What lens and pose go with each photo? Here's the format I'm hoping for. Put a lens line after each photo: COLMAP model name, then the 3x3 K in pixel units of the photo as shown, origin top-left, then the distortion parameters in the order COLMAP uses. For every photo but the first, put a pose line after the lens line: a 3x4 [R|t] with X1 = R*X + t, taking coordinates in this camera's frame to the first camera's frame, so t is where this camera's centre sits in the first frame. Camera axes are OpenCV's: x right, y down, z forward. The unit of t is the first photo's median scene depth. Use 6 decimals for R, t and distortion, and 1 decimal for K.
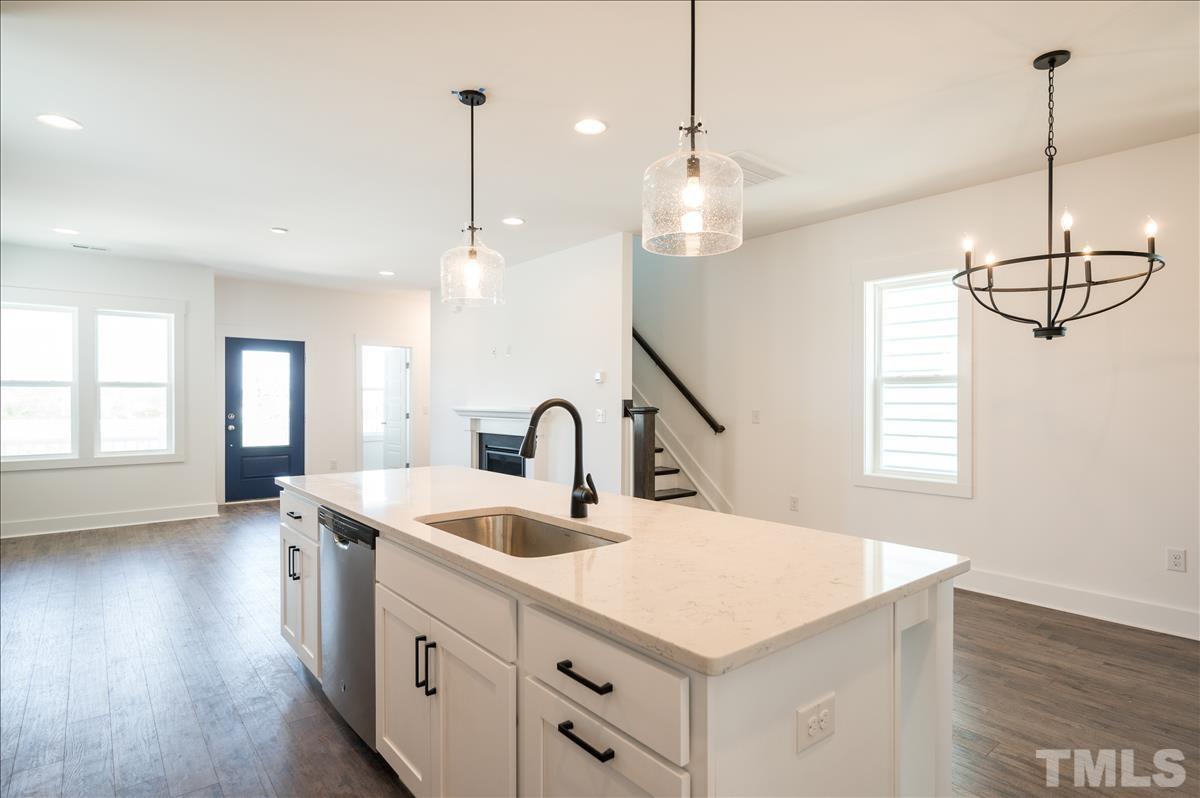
lens RADIAL K [[630.6, 0, 589.0], [0, 630.6, 404.0], [0, 0, 1]] dist [0.009822, -0.001767]
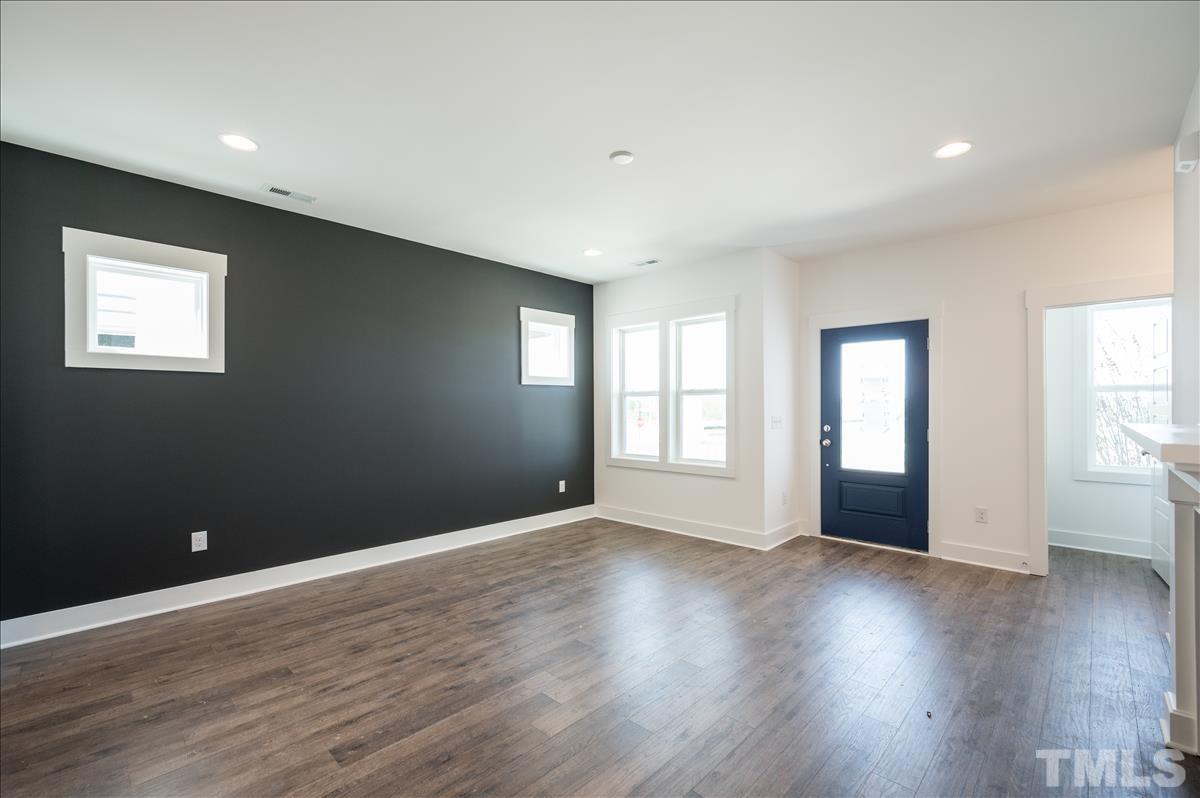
lens RADIAL K [[513.2, 0, 593.0], [0, 513.2, 401.7], [0, 0, 1]] dist [0.008478, 0.000067]
pose [[0.137572, -0.013663, -0.990398, 0.039002], [-0.006484, 0.999871, -0.014695, -0.002669], [0.990471, 0.008443, 0.137465, 0.701825]]
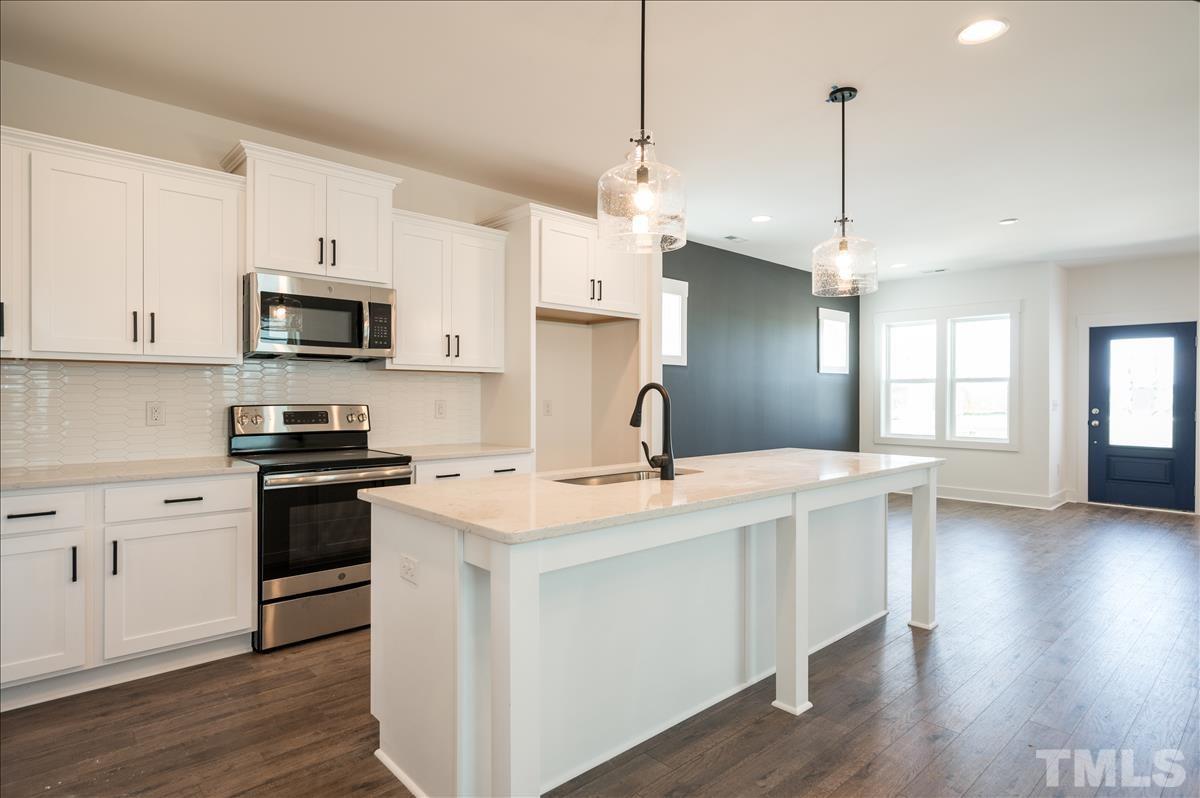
lens RADIAL K [[630.6, 0, 602.7], [0, 630.6, 393.2], [0, 0, 1]] dist [0.009822, -0.001767]
pose [[0.081531, -0.005046, -0.996658, 0.353633], [-0.012428, 0.999904, -0.006079, 0.008723], [0.996593, 0.012882, 0.081461, 0.220800]]
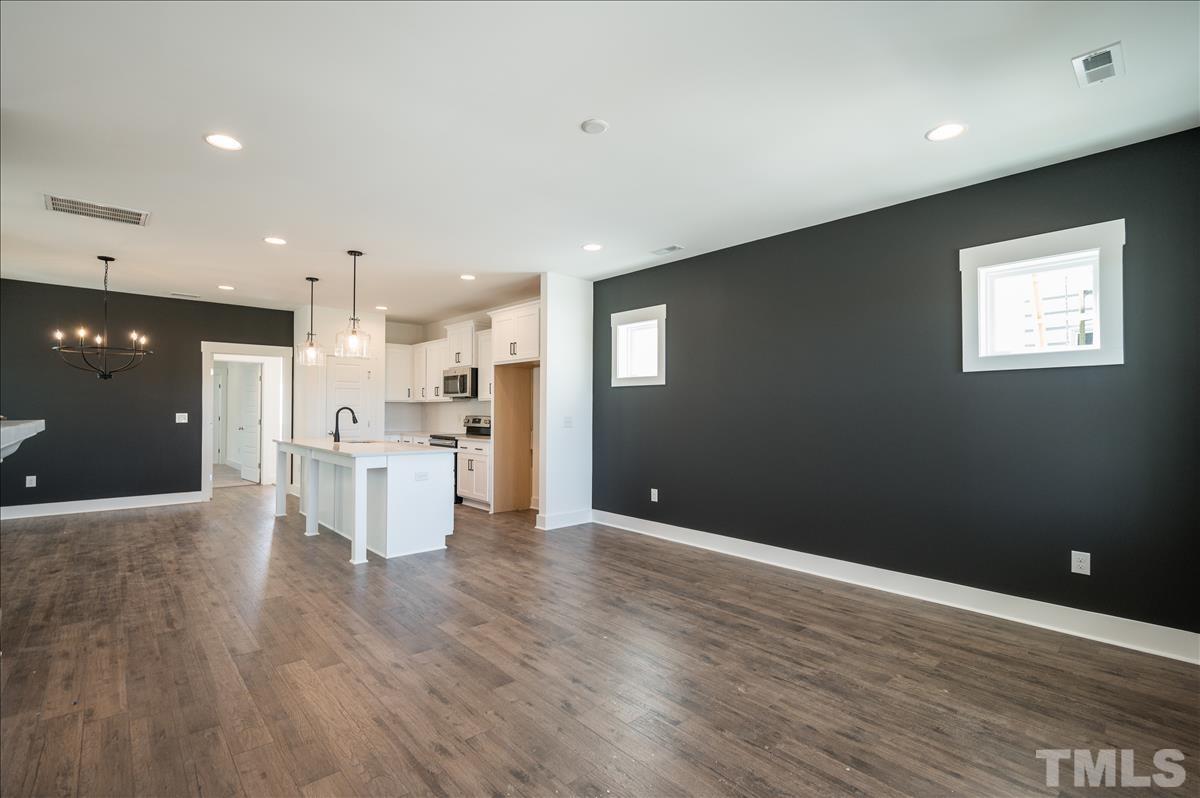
lens RADIAL K [[554.8, 0, 589.4], [0, 554.8, 399.9], [0, 0, 1]] dist [0.009000, -0.003596]
pose [[-0.998157, -0.004376, -0.060521, -0.359872], [-0.003866, 0.999956, -0.008548, -0.006702], [0.060556, -0.008299, -0.998130, 1.209156]]
